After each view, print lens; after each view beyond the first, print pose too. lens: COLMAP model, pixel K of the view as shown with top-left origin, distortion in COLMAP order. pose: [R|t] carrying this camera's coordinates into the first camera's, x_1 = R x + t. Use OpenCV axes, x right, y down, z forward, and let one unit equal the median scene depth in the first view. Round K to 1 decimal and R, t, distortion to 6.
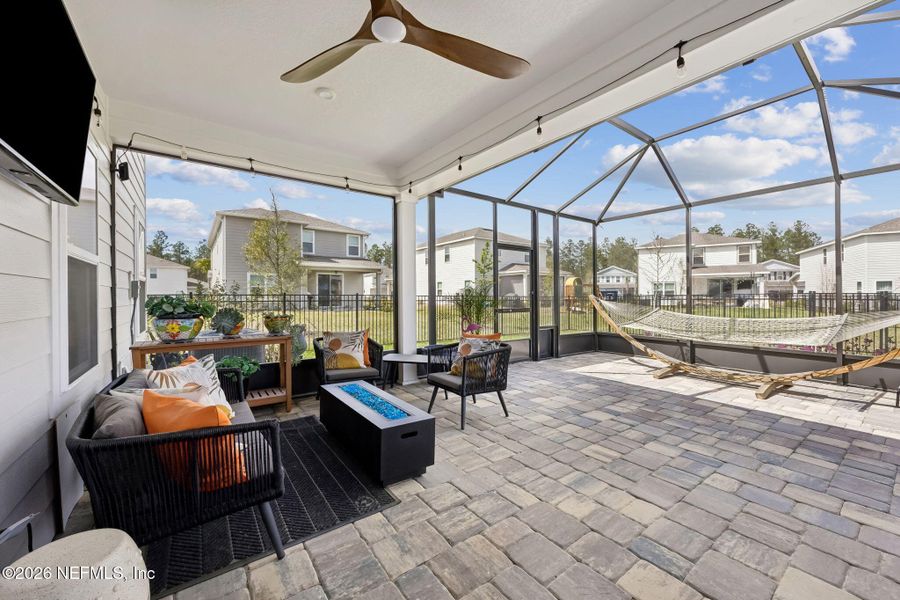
lens RADIAL K [[352.6, 0, 450.2], [0, 352.6, 293.7], [0, 0, 1]] dist [0.000726, 0.000073]
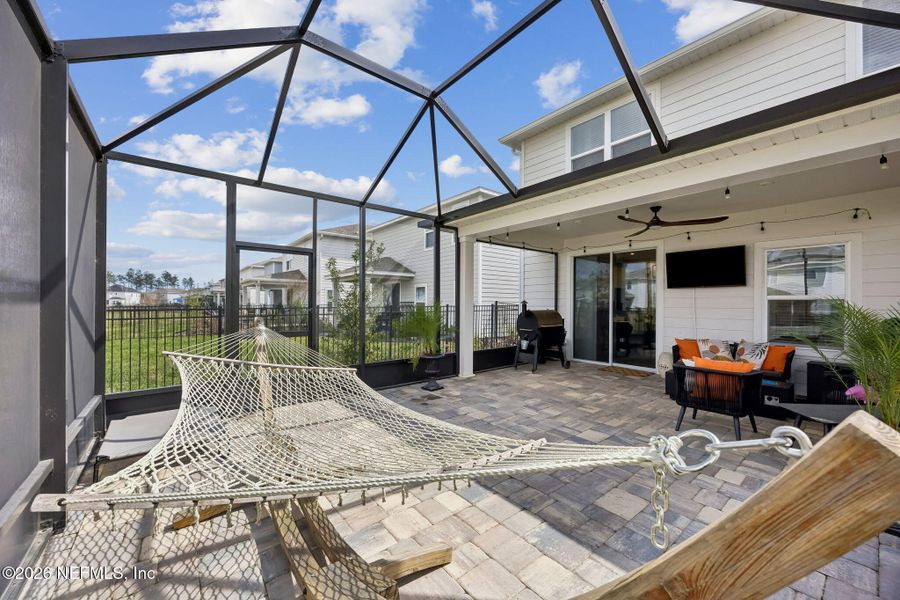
lens RADIAL K [[342.5, 0, 448.7], [0, 342.5, 302.9], [0, 0, 1]] dist [-0.002286, -0.000195]
pose [[-0.999366, -0.004635, -0.035286, 1.119107], [-0.004509, 0.999983, -0.003633, -0.040831], [0.035303, -0.003471, -0.999371, 2.530655]]
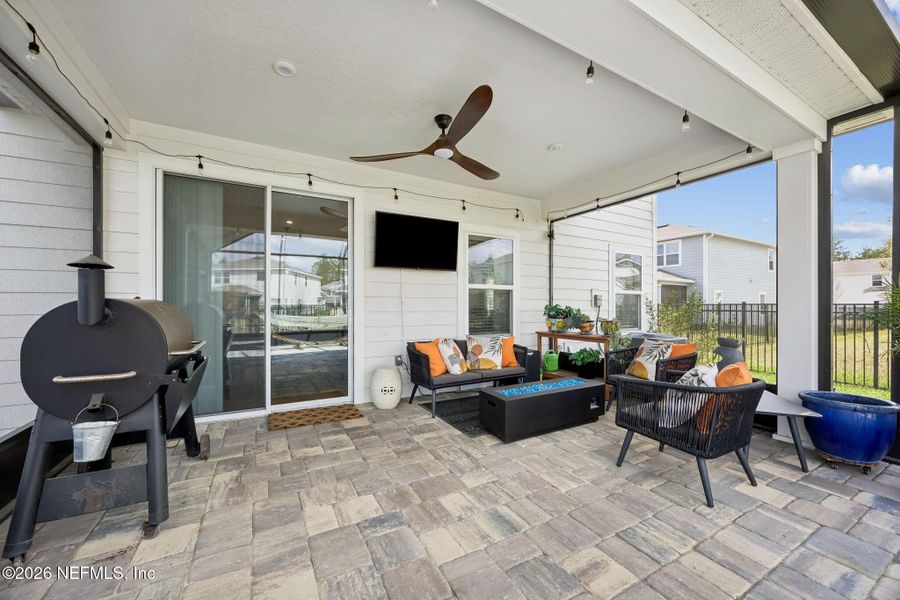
lens RADIAL K [[342.5, 0, 448.7], [0, 342.5, 302.9], [0, 0, 1]] dist [-0.002286, -0.000195]
pose [[-0.131606, -0.006545, -0.991280, 0.993464], [-0.001087, 0.999979, -0.006458, 0.013474], [0.991301, 0.000227, -0.131611, 0.810543]]
